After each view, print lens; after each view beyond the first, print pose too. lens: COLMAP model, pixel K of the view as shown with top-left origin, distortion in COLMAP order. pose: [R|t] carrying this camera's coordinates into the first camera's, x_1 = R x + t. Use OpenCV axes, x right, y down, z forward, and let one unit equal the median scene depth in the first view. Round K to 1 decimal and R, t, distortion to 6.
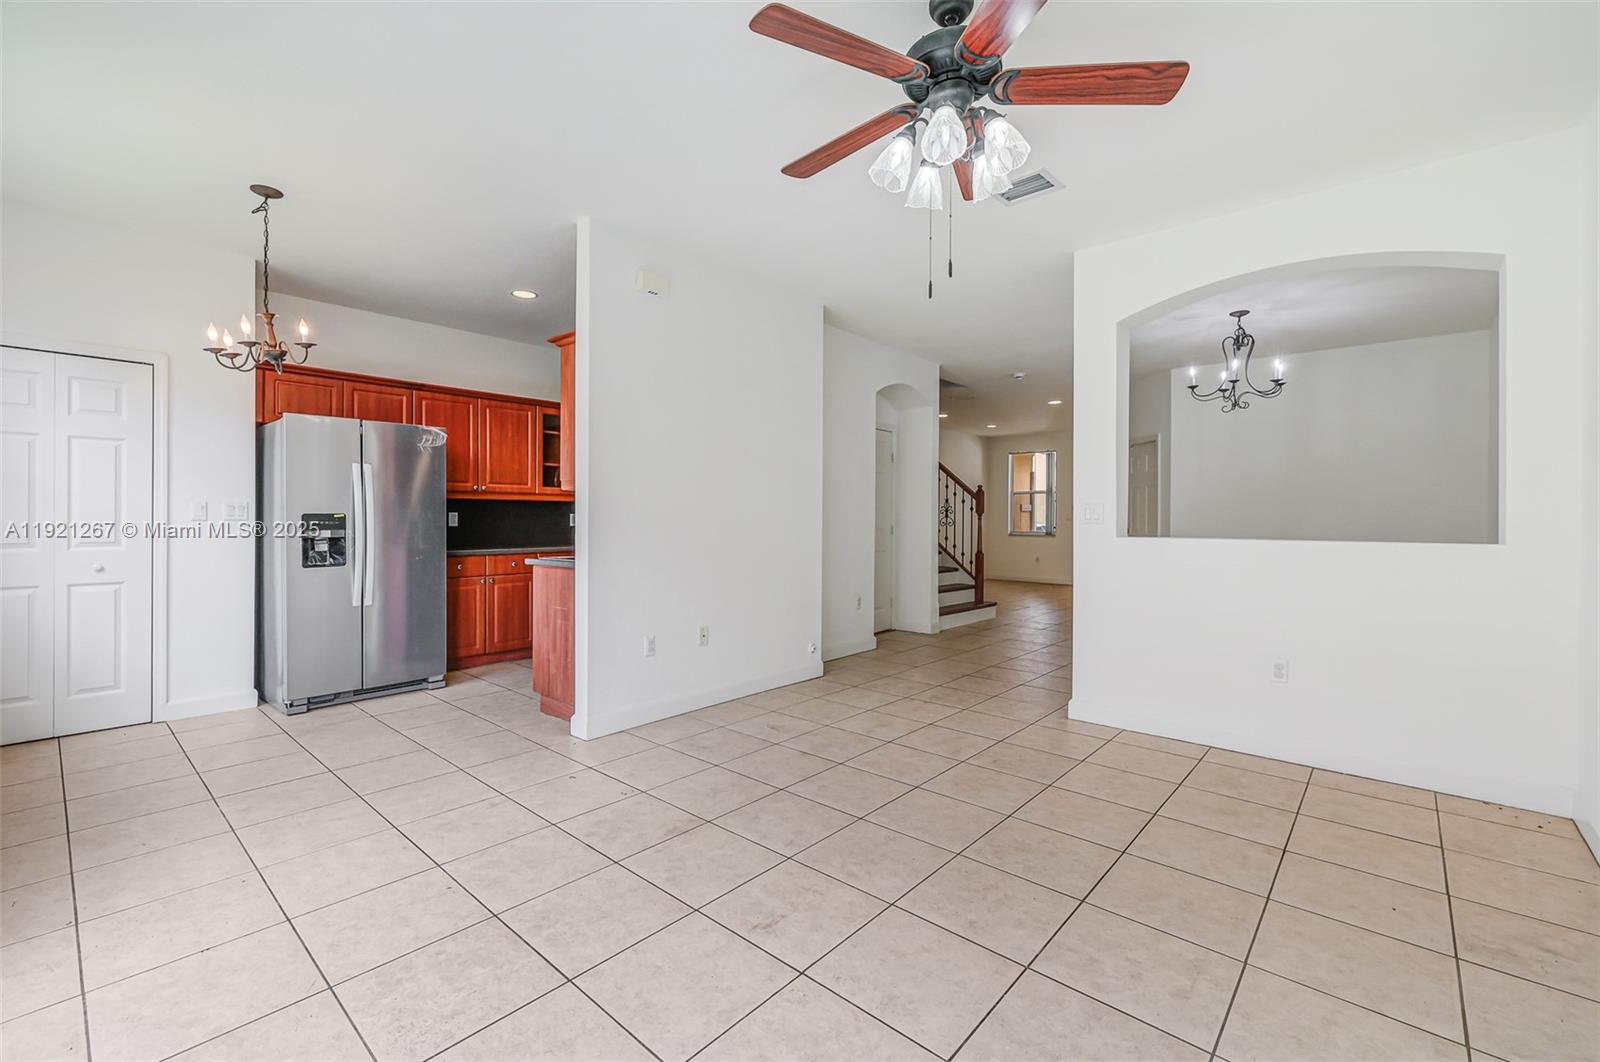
lens RADIAL K [[682.0, 0, 785.8], [0, 682.0, 518.7], [0, 0, 1]] dist [-0.001743, -0.000219]
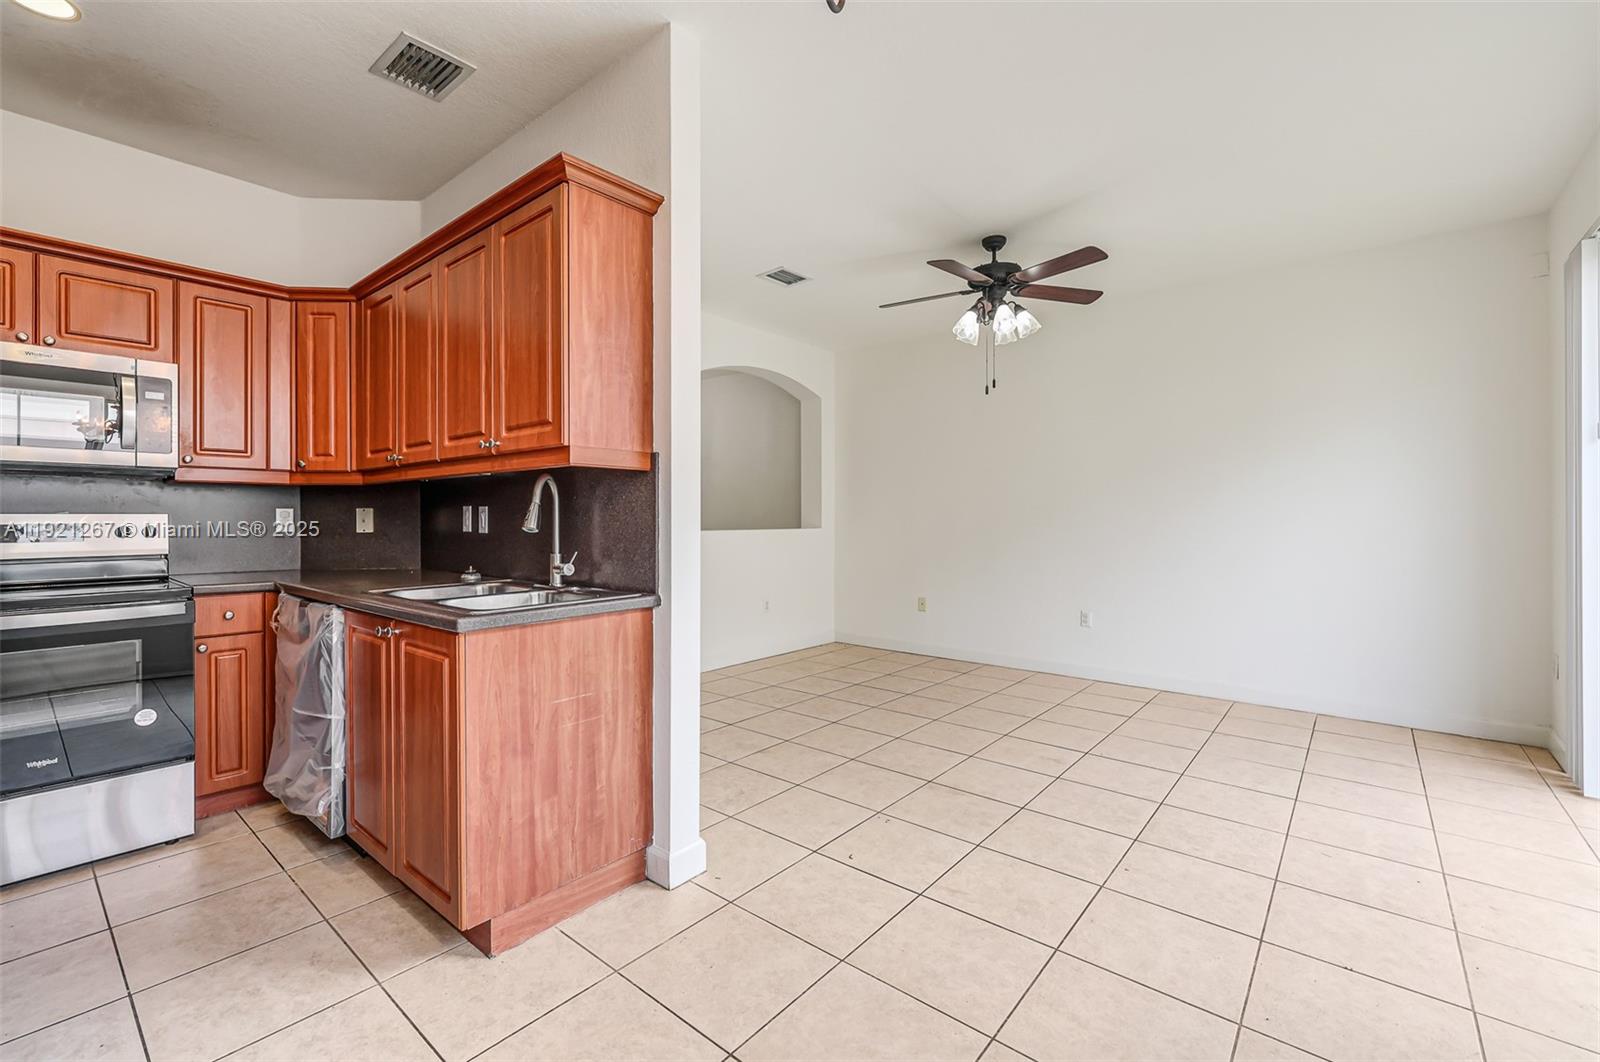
lens RADIAL K [[682.0, 0, 781.5], [0, 682.0, 516.8], [0, 0, 1]] dist [-0.001743, -0.000219]
pose [[-0.030255, -0.002869, 0.999538, -0.884131], [0.000770, 0.999996, 0.002893, -0.004870], [-0.999542, 0.000857, -0.030253, 0.904013]]
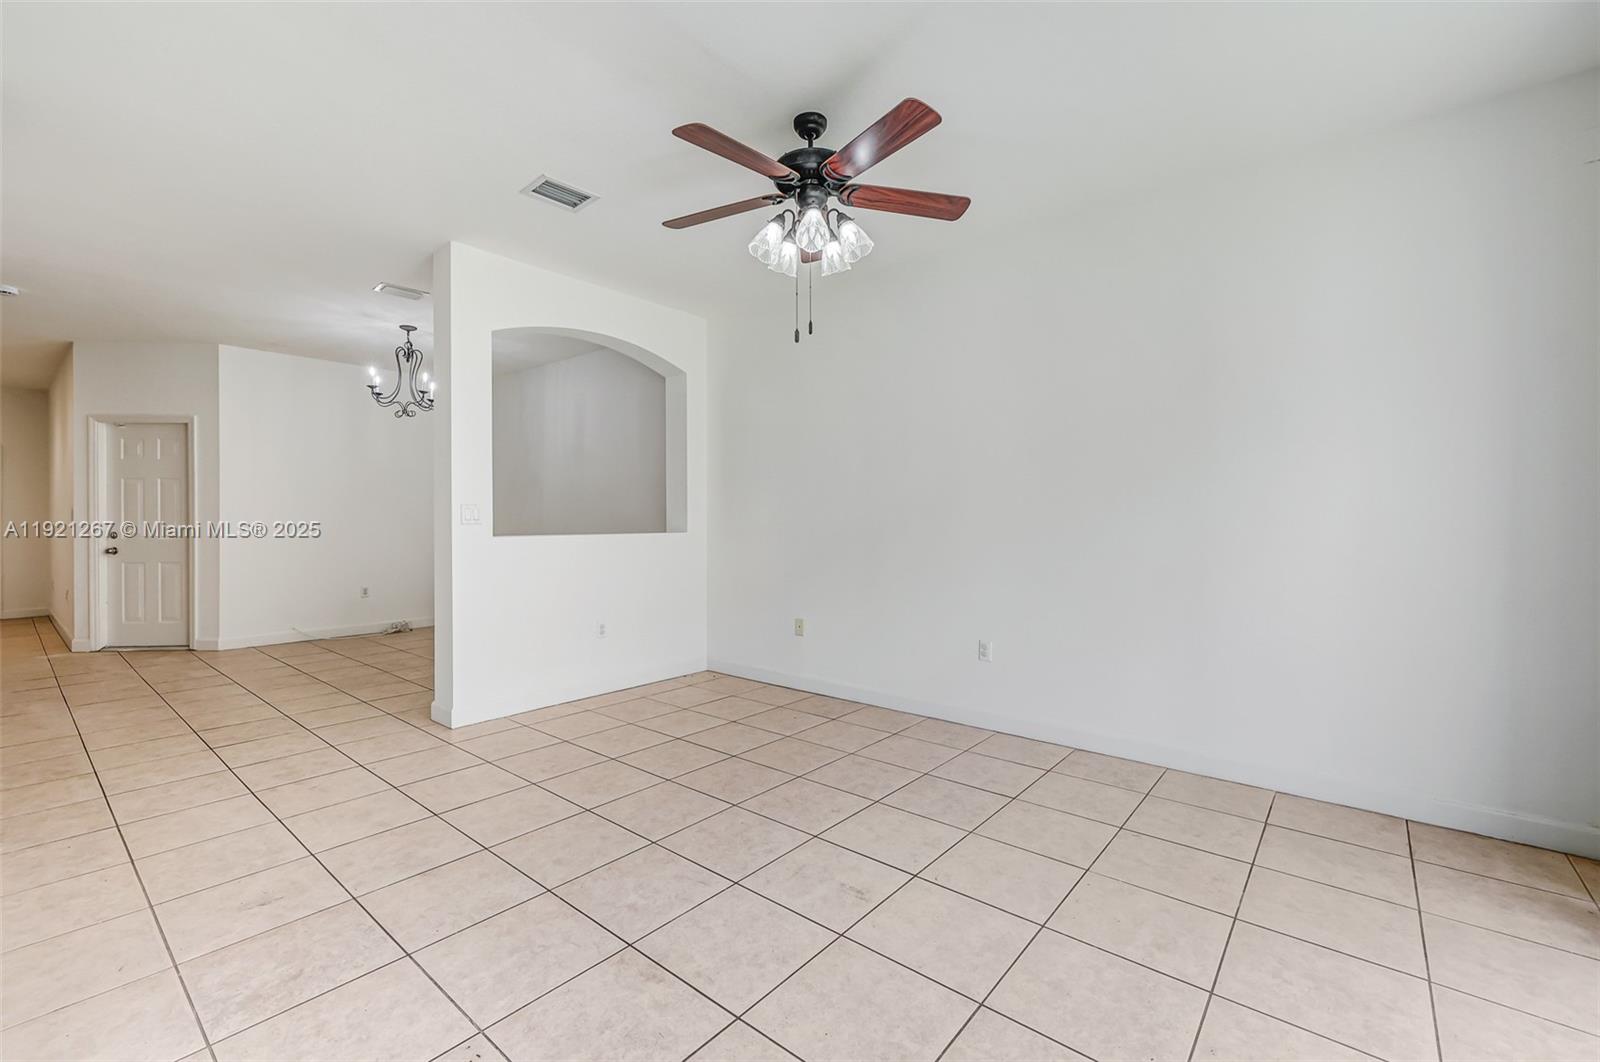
lens RADIAL K [[682.0, 0, 777.4], [0, 682.0, 523.4], [0, 0, 1]] dist [-0.001743, -0.000219]
pose [[-0.029437, -0.011164, 0.999504, -0.583711], [0.001363, 0.999936, 0.011209, -0.005163], [-0.999566, 0.001692, -0.029420, 0.608809]]
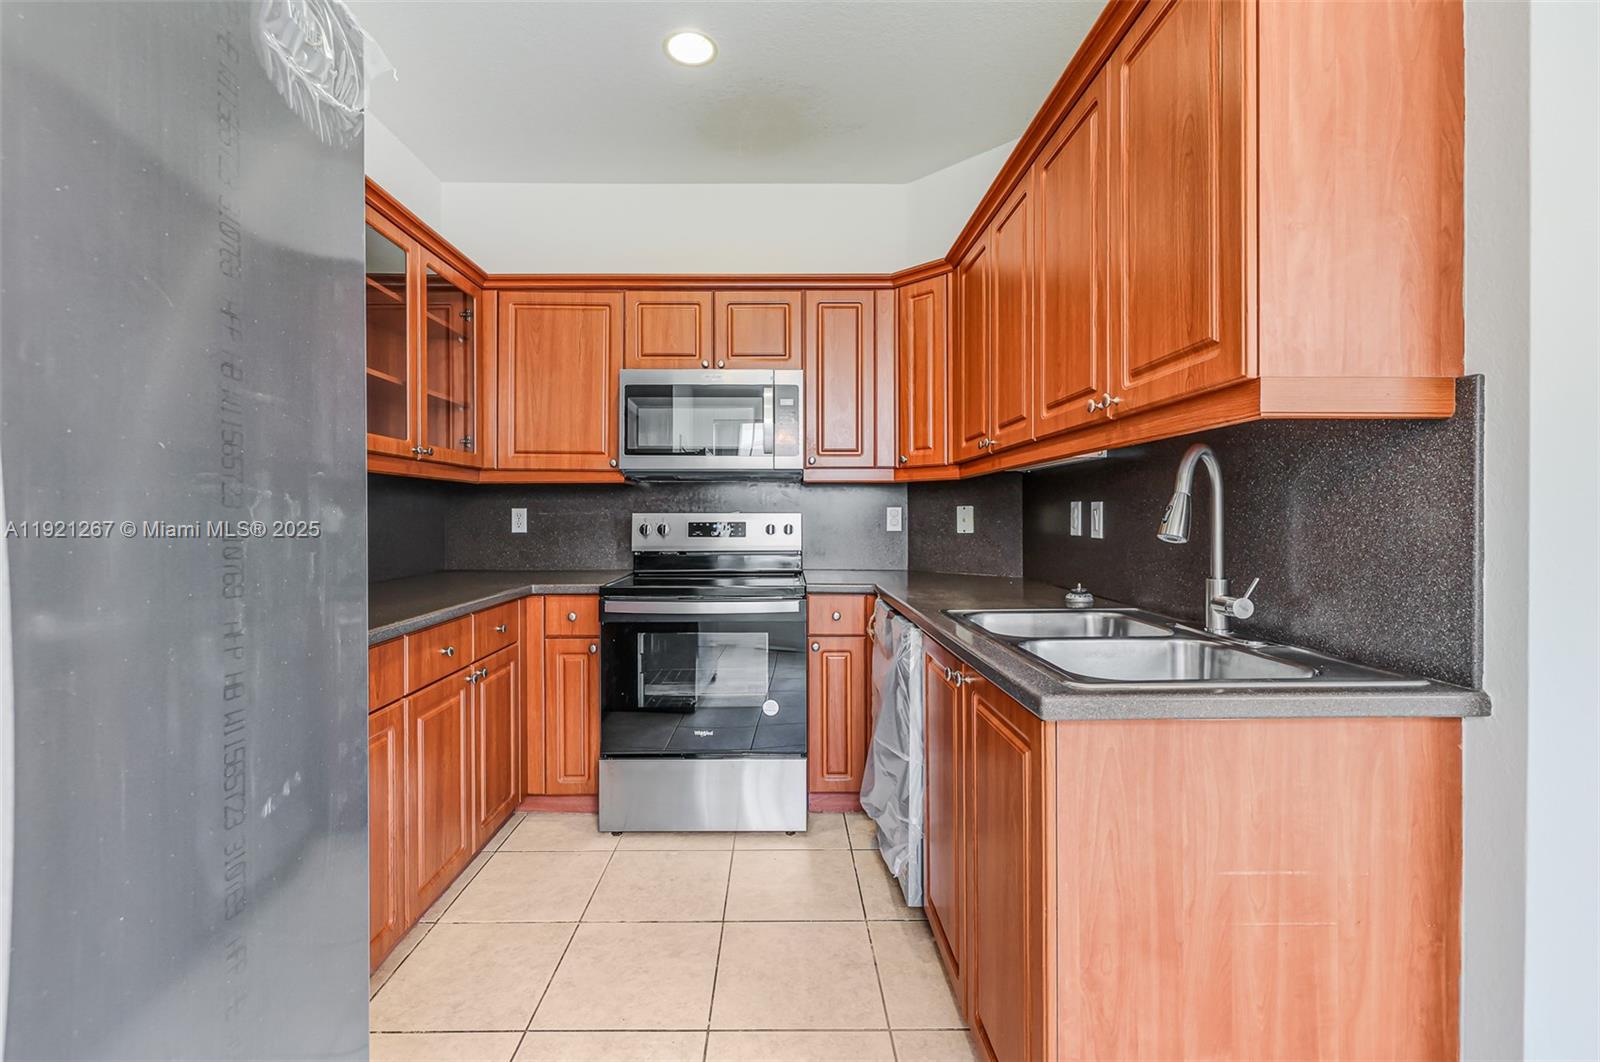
lens RADIAL K [[682.0, 0, 785.2], [0, 682.0, 518.0], [0, 0, 1]] dist [-0.001743, -0.000219]
pose [[0.731907, -0.006789, 0.681370, -0.670508], [0.003497, 0.999975, 0.006207, -0.005683], [-0.681395, -0.002160, 0.731912, 0.983164]]
